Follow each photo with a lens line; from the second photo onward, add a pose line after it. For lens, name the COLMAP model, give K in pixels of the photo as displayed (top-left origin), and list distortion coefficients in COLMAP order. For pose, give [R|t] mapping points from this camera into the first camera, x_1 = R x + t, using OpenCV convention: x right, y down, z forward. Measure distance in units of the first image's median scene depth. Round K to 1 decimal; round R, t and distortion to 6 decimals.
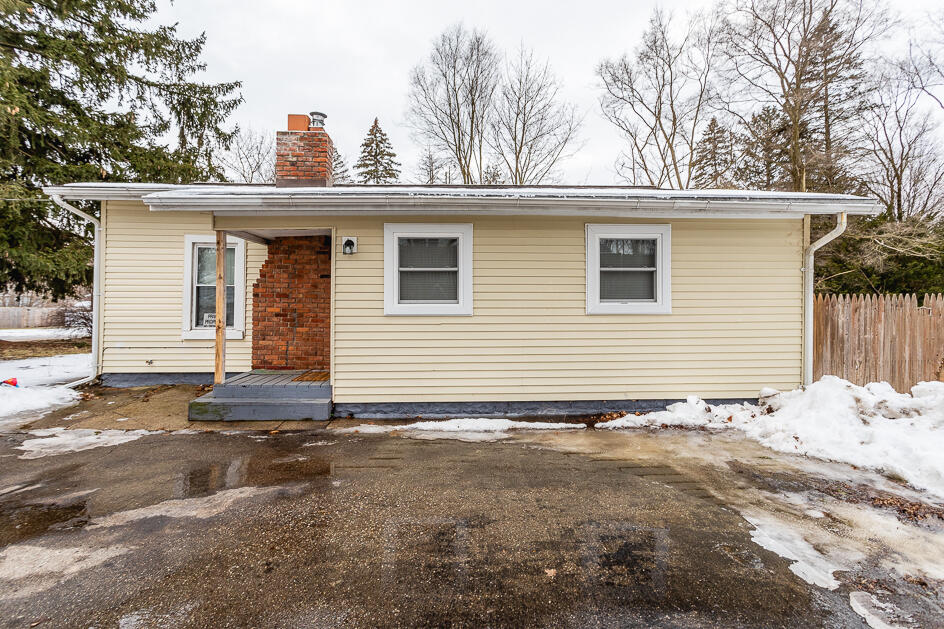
lens RADIAL K [[450.2, 0, 472.1], [0, 450.2, 282.4], [0, 0, 1]] dist [0.000461, -0.000386]
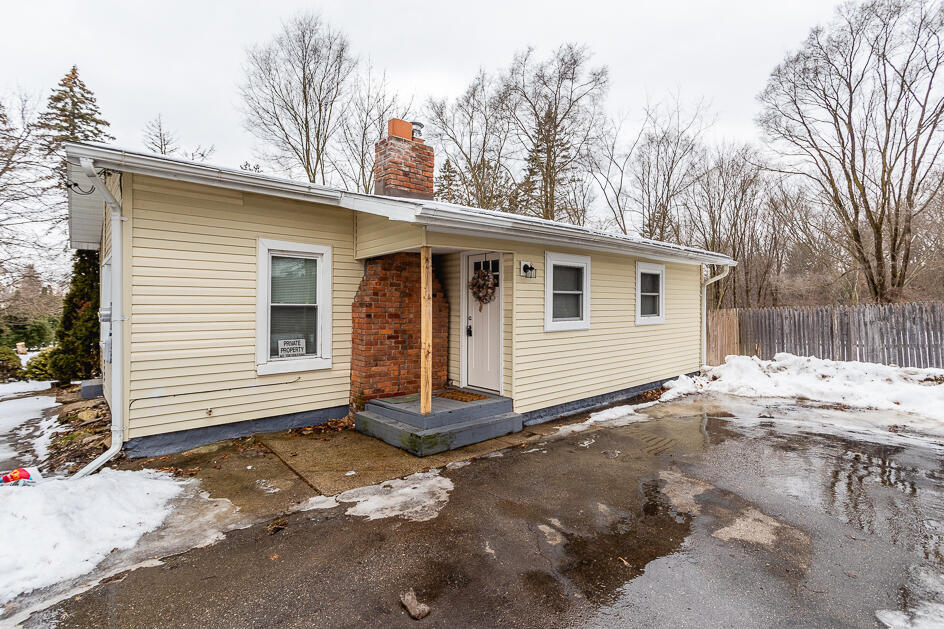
lens RADIAL K [[447.5, 0, 476.2], [0, 447.5, 300.9], [0, 0, 1]] dist [0.005956, 0.000319]
pose [[0.780868, 0.004262, 0.624682, -1.005349], [-0.011144, 0.999913, 0.007108, -0.011354], [-0.624597, -0.012511, 0.780847, 0.214865]]
